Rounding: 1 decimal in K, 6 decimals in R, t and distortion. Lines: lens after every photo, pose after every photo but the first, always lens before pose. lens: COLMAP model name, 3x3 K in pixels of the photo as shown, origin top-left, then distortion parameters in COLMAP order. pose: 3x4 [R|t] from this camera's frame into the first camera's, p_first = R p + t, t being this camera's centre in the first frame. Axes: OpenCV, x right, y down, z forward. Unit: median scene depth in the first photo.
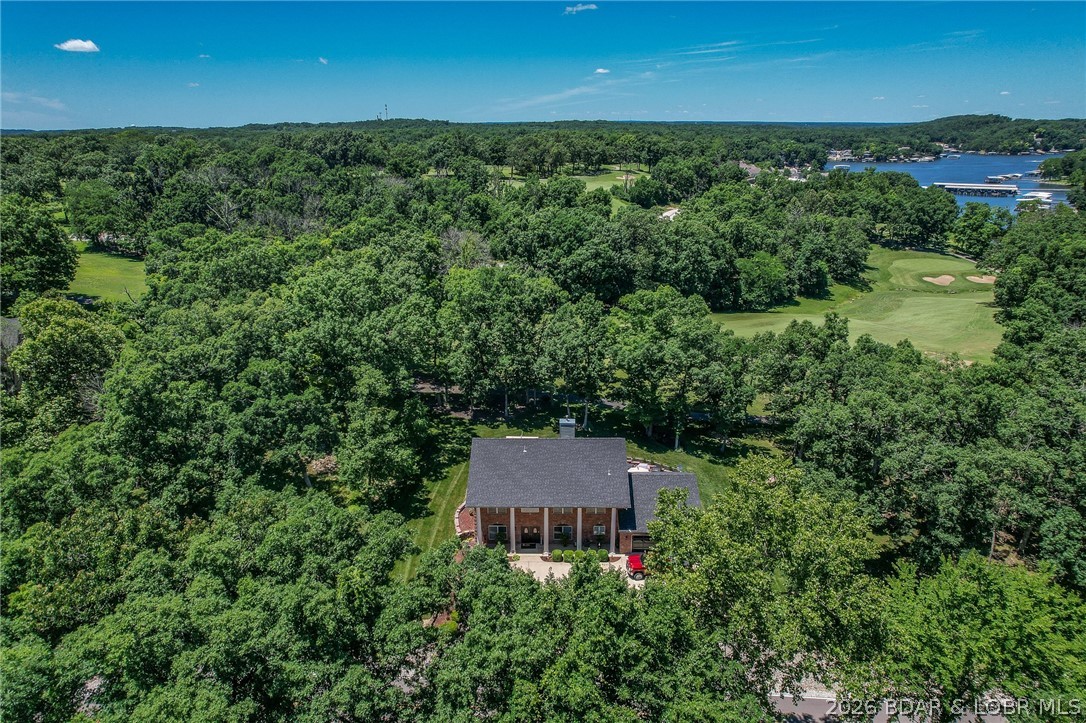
lens RADIAL K [[722.7, 0, 537.7], [0, 722.7, 358.1], [0, 0, 1]] dist [-0.009489, 0.002689]
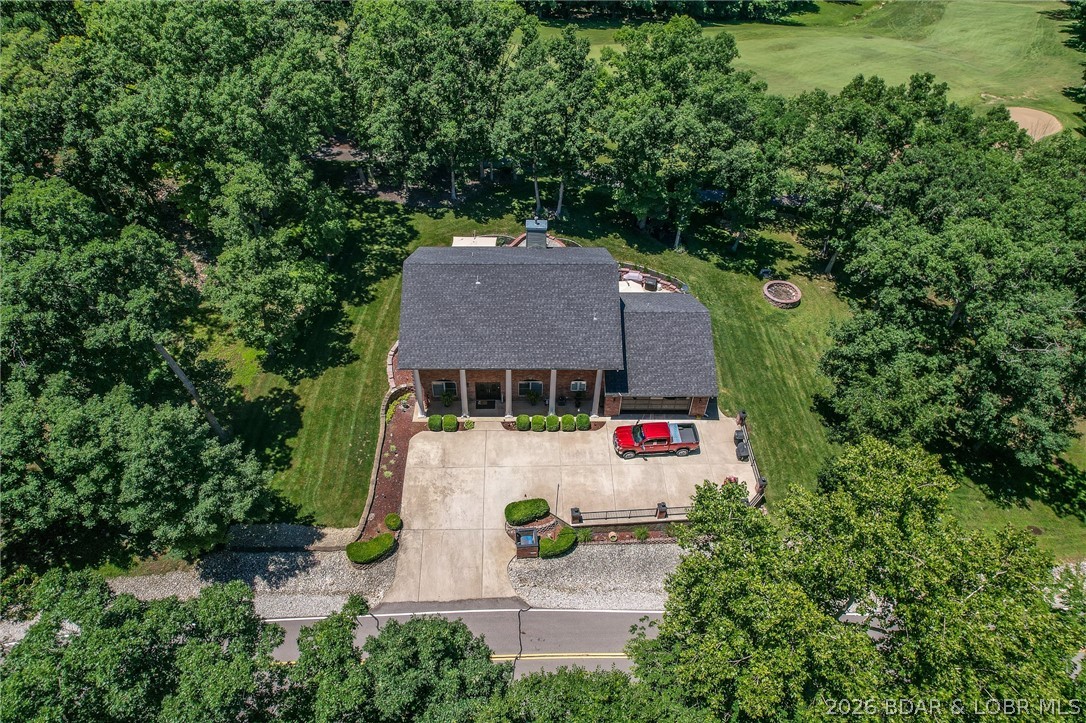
lens RADIAL K [[722.7, 0, 537.7], [0, 722.7, 358.1], [0, 0, 1]] dist [-0.009489, 0.002689]
pose [[0.998336, -0.009695, 0.056836, -0.000419], [-0.014418, 0.912469, 0.408892, -0.084595], [-0.055825, -0.409032, 0.910811, 0.273389]]
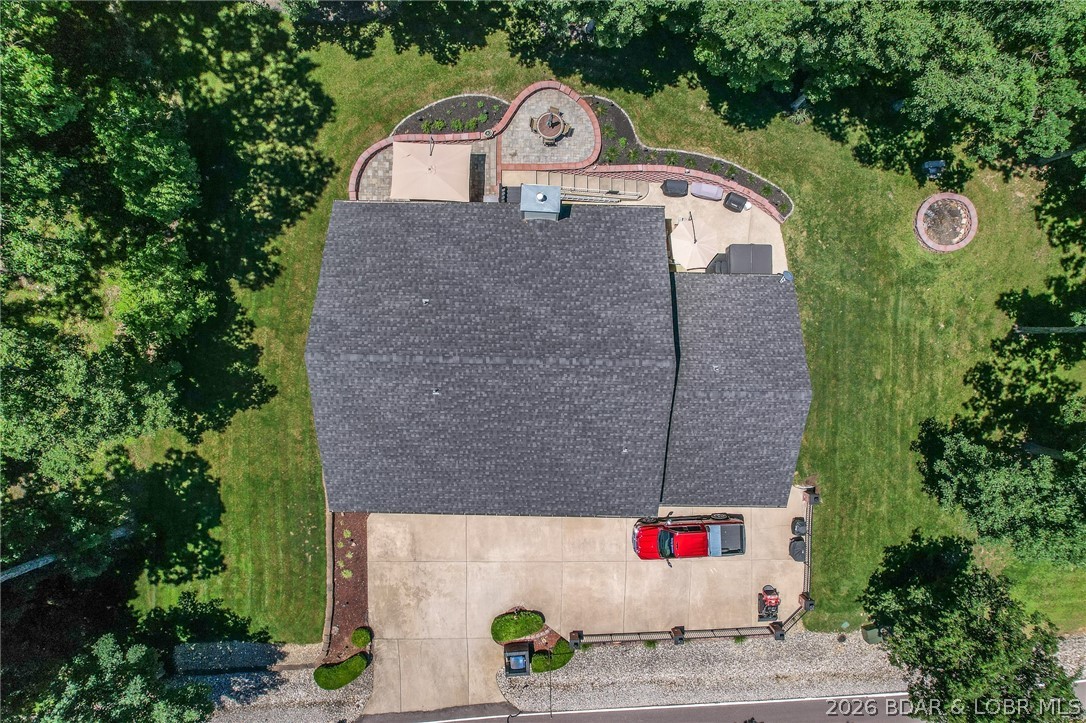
lens RADIAL K [[729.6, 0, 543.0], [0, 729.6, 361.5], [0, 0, 1]] dist [-0.114548, 0.157427]
pose [[0.999747, -0.013175, 0.018238, 0.032960], [-0.013446, 0.300041, 0.953832, -0.252184], [-0.018038, -0.953835, 0.299788, 0.775207]]
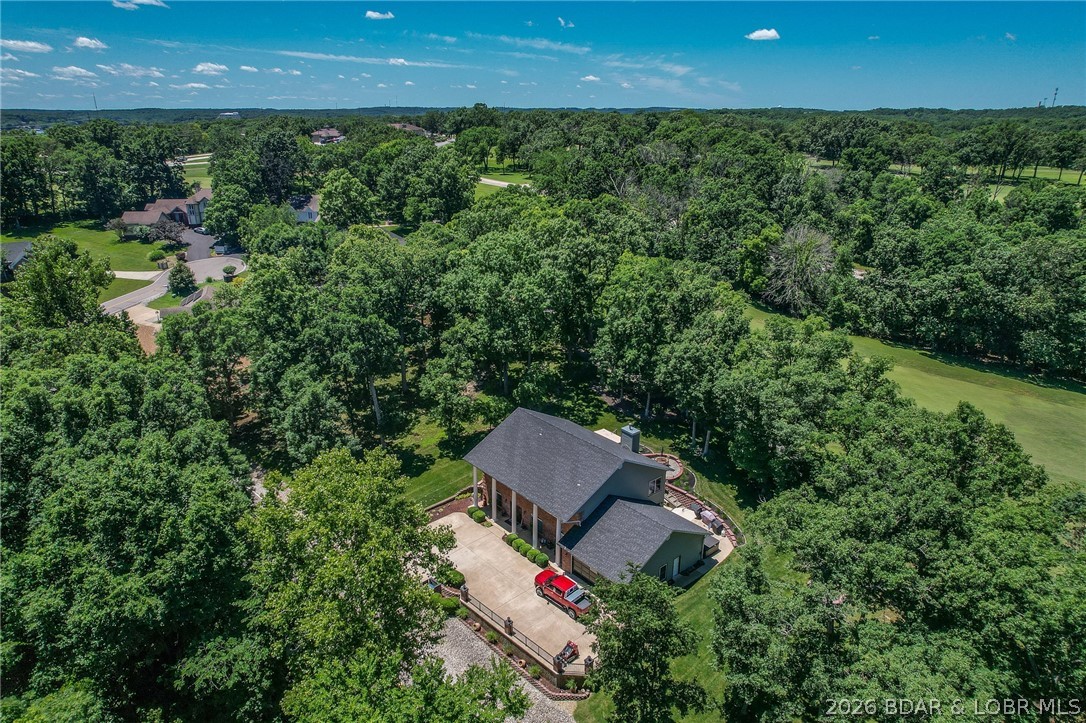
lens RADIAL K [[722.7, 0, 537.7], [0, 722.7, 358.1], [0, 0, 1]] dist [-0.009489, 0.002689]
pose [[0.664405, 0.262338, -0.699818, 0.574557], [-0.248204, 0.960676, 0.124481, -0.086382], [0.704954, 0.090991, 0.703392, 0.241947]]
